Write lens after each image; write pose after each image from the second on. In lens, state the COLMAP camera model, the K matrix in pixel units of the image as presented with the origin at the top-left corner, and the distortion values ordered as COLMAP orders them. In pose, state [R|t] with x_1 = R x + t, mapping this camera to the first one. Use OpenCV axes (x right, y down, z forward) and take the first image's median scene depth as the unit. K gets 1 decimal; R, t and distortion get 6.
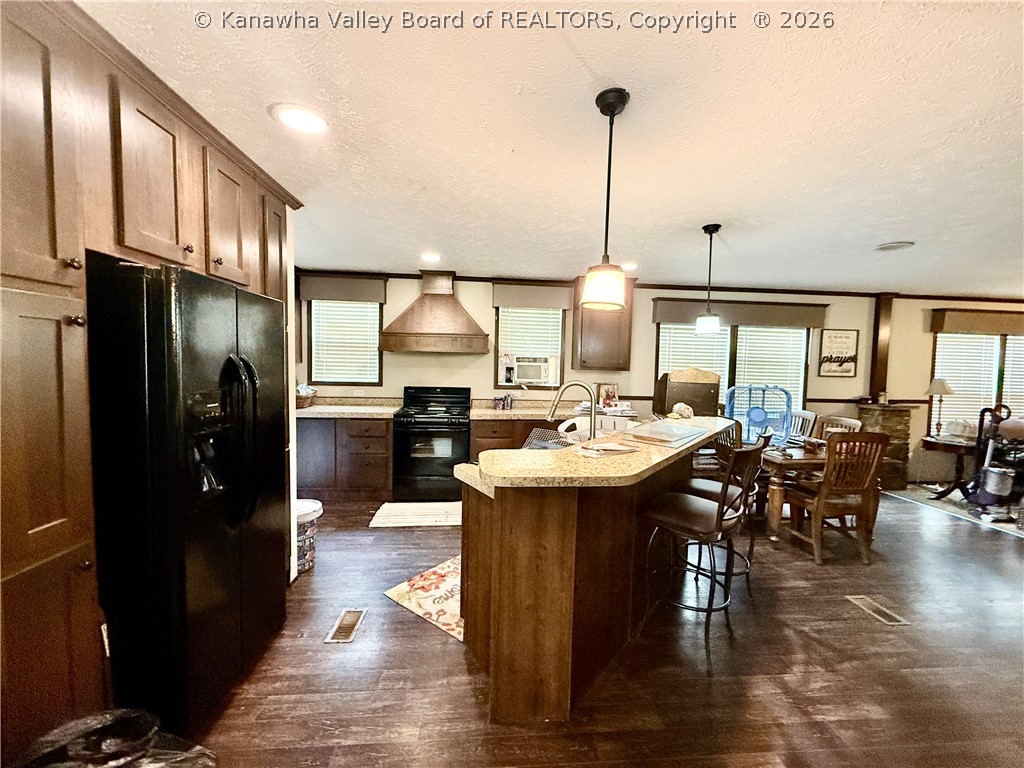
lens RADIAL K [[407.5, 0, 508.5], [0, 407.5, 385.5], [0, 0, 1]] dist [-0.003307, 0.001007]
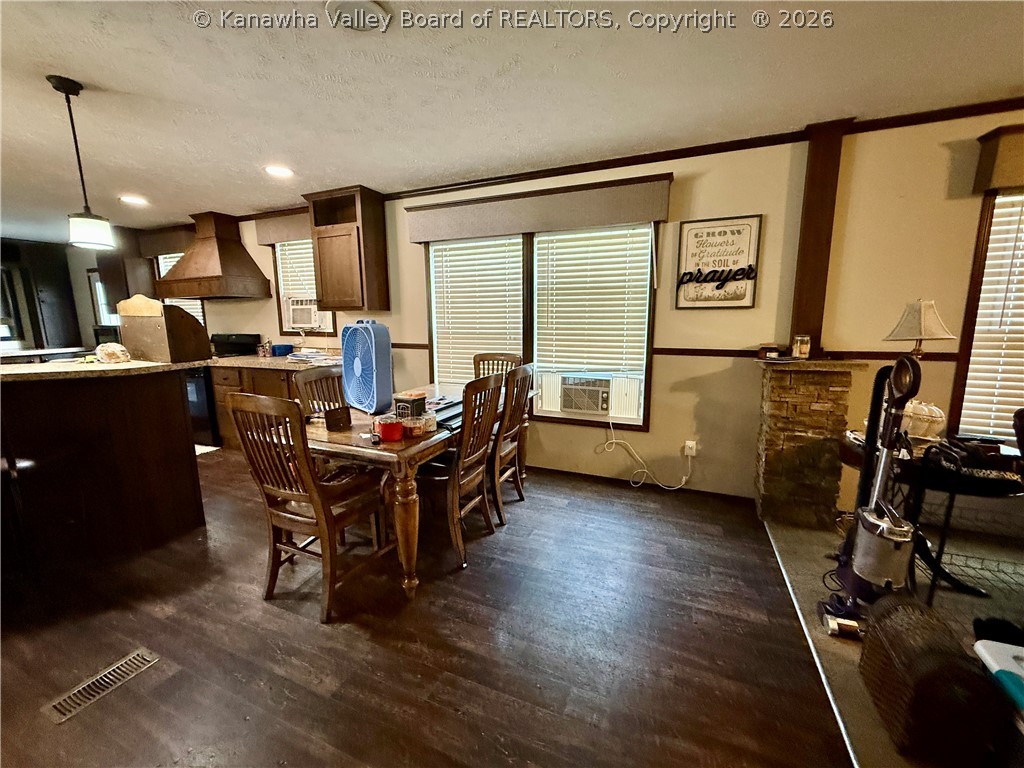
lens RADIAL K [[407.5, 0, 512.1], [0, 407.5, 385.0], [0, 0, 1]] dist [-0.003307, 0.001007]
pose [[0.888467, 0.045997, -0.456630, 0.871544], [0.000076, 0.994950, 0.100372, 0.027564], [0.458941, -0.089212, 0.883976, 0.404158]]
